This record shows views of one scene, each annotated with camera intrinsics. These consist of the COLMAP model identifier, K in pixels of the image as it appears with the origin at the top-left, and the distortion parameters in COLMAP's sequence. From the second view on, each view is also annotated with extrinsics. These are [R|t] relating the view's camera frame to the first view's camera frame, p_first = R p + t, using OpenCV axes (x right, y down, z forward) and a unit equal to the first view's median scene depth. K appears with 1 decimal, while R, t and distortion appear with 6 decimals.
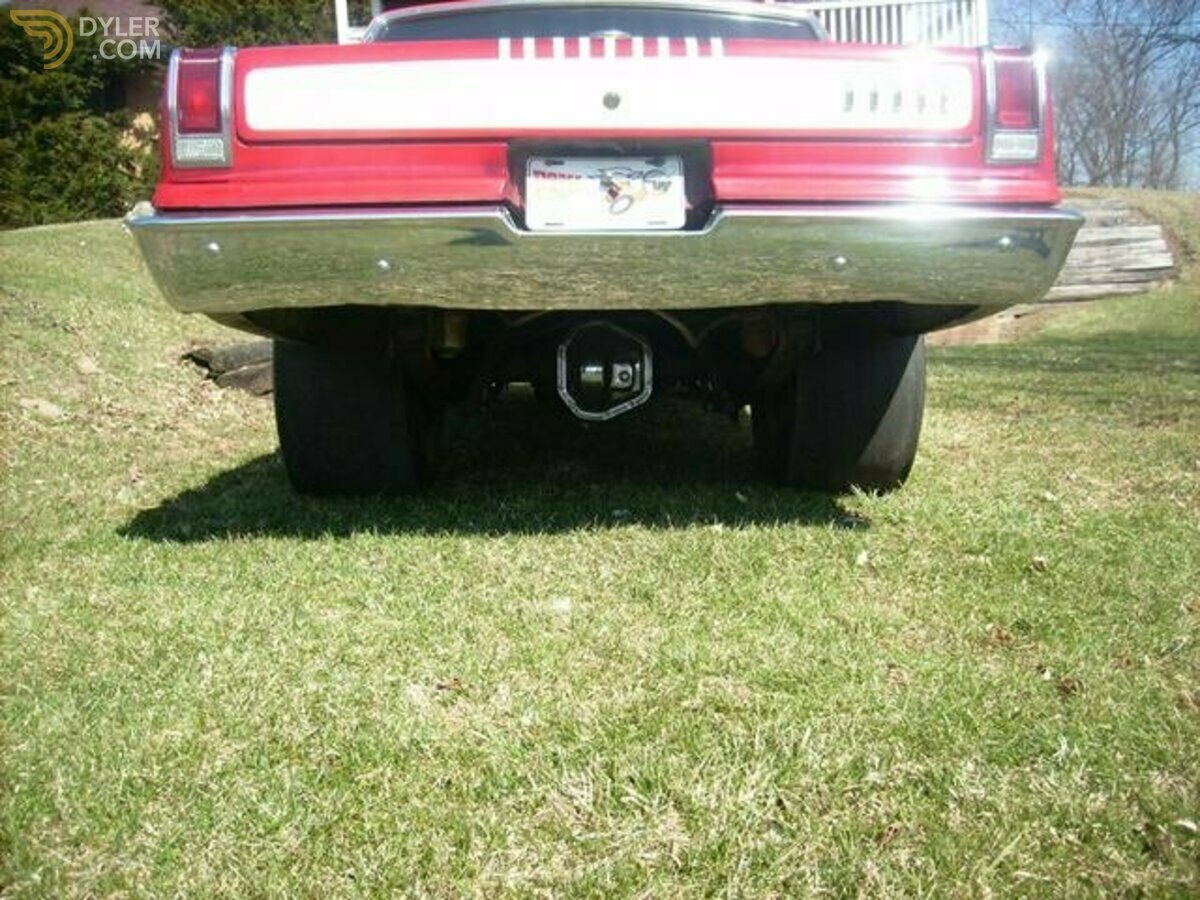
lens RADIAL K [[1126.9, 0, 598.8], [0, 1126.9, 449.1], [0, 0, 1]] dist [-0.079125, 0.000000]
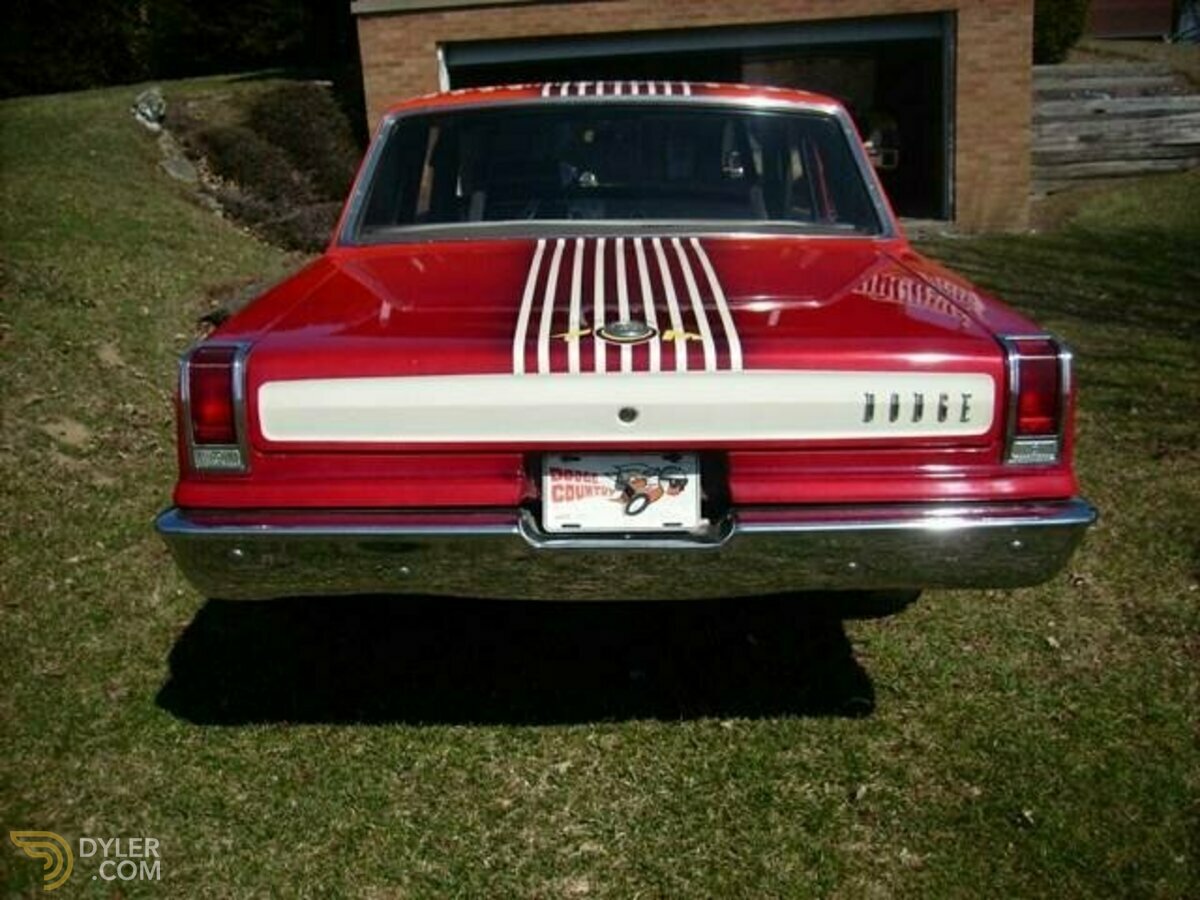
lens RADIAL K [[1126.9, 0, 601.3], [0, 1126.9, 444.9], [0, 0, 1]] dist [-0.079125, 0.000000]
pose [[0.999849, 0.003070, -0.017086, 0.004837], [-0.000373, 0.987812, 0.155648, -0.424708], [0.017355, -0.155619, 0.987665, 0.009222]]
